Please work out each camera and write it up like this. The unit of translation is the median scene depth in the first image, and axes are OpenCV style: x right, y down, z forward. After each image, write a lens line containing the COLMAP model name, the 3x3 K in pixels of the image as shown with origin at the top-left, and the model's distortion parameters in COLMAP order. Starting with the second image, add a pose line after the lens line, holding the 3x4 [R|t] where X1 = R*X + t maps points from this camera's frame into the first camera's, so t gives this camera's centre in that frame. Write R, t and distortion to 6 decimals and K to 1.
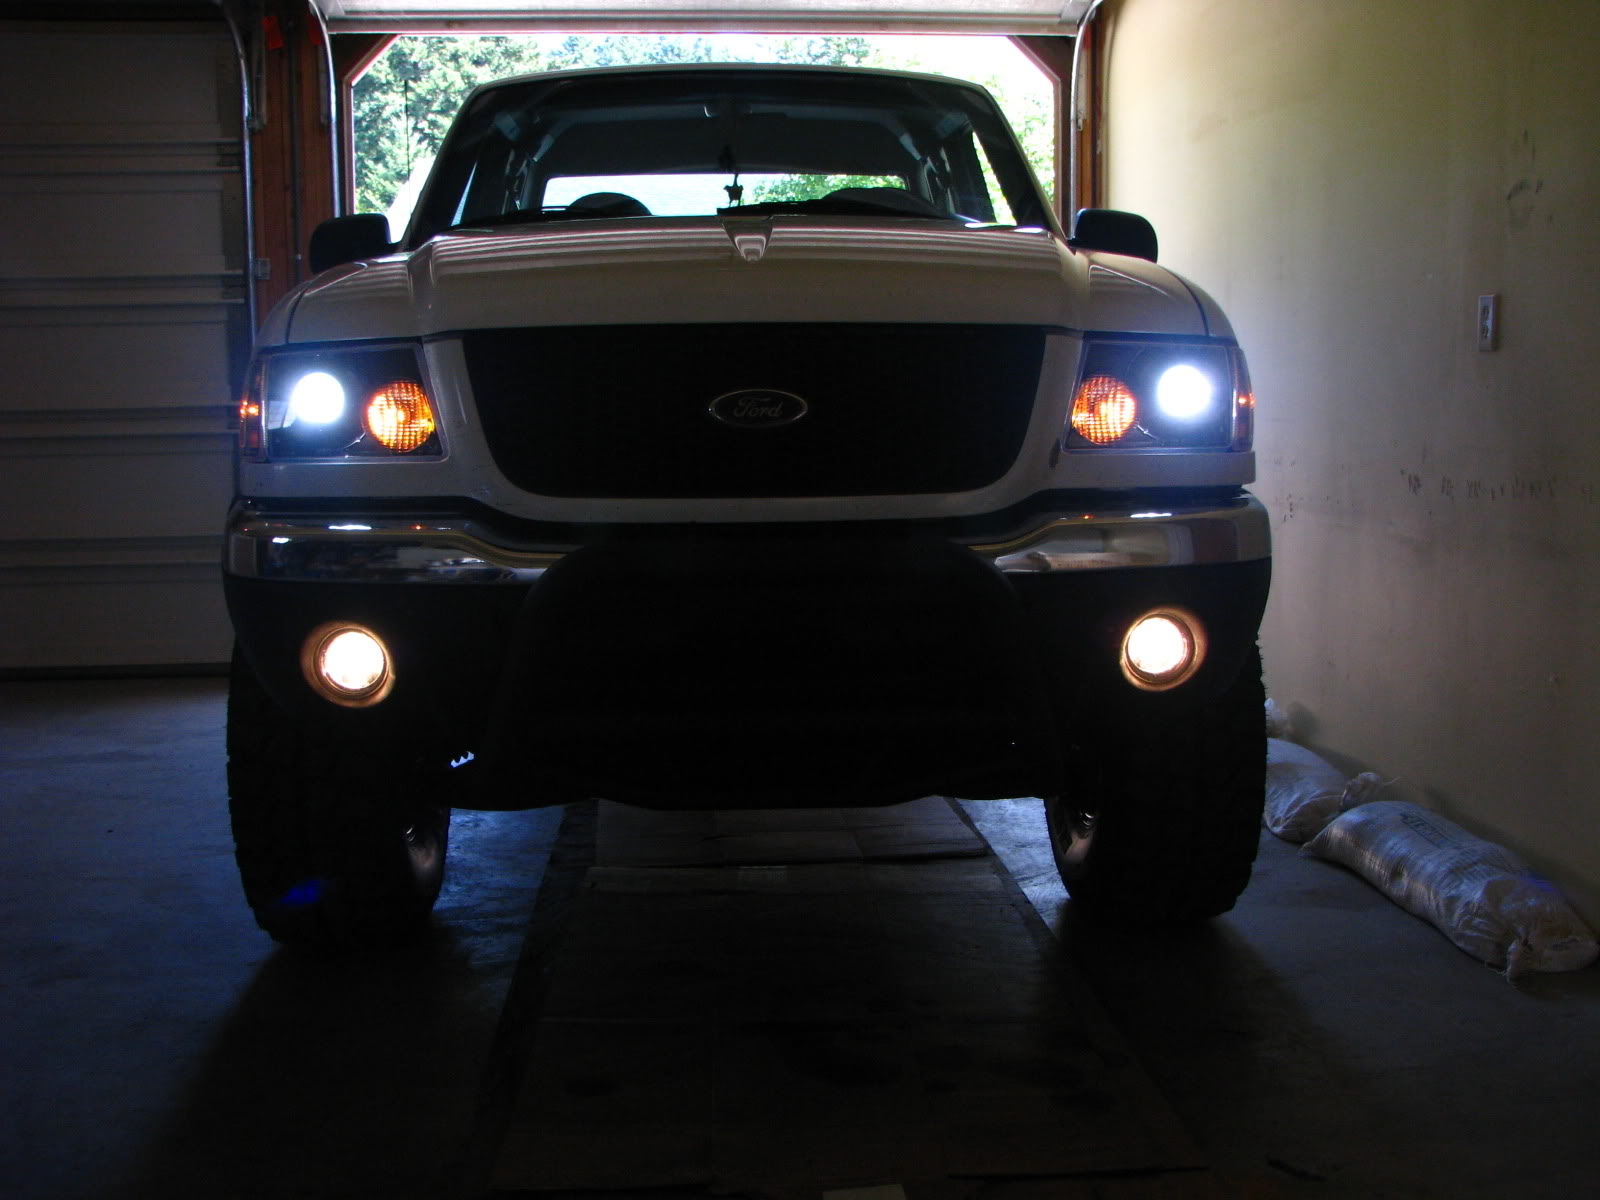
lens RADIAL K [[1828.3, 0, 800.0], [0, 1828.3, 600.0], [0, 0, 1]] dist [-0.196426, 0.263634]
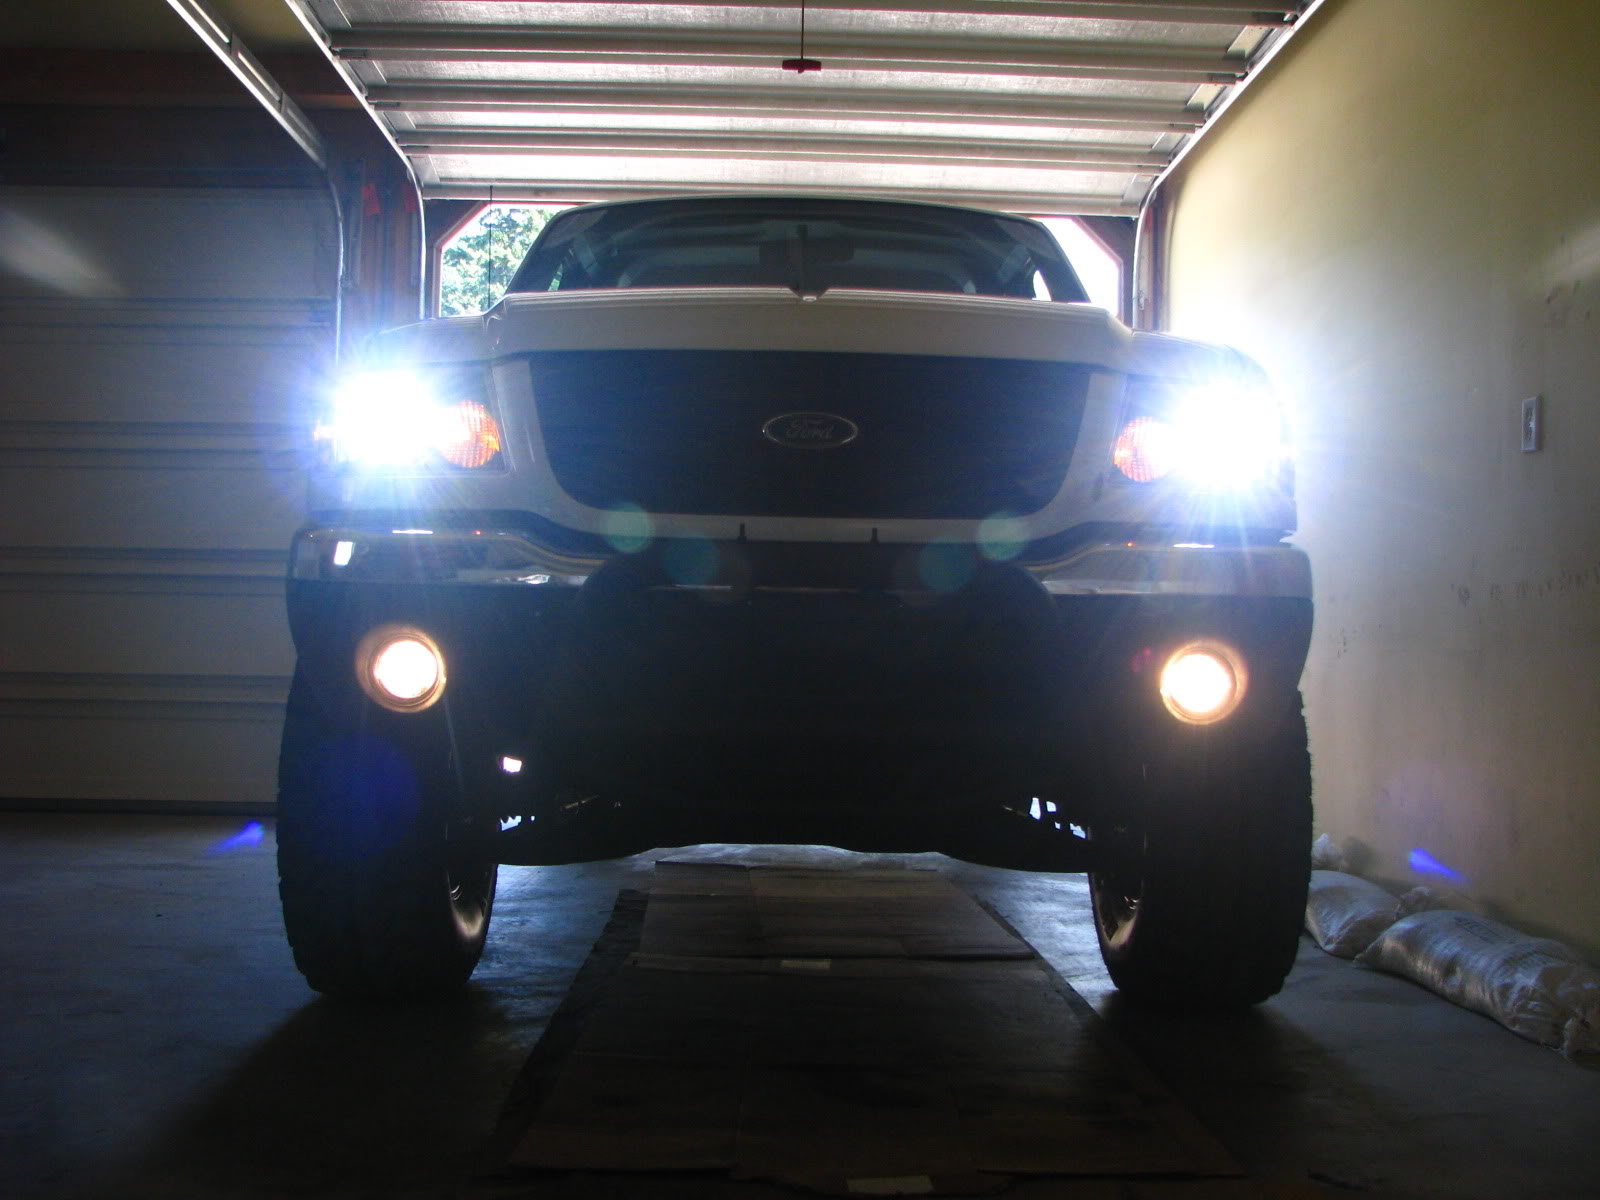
lens RADIAL K [[1828.3, 0, 800.0], [0, 1828.3, 600.0], [0, 0, 1]] dist [-0.196426, 0.263634]
pose [[0.998778, 0.026829, -0.041509, 0.012539], [-0.032811, 0.988005, -0.150895, 0.108789], [0.036963, 0.152073, 0.987678, -0.007110]]
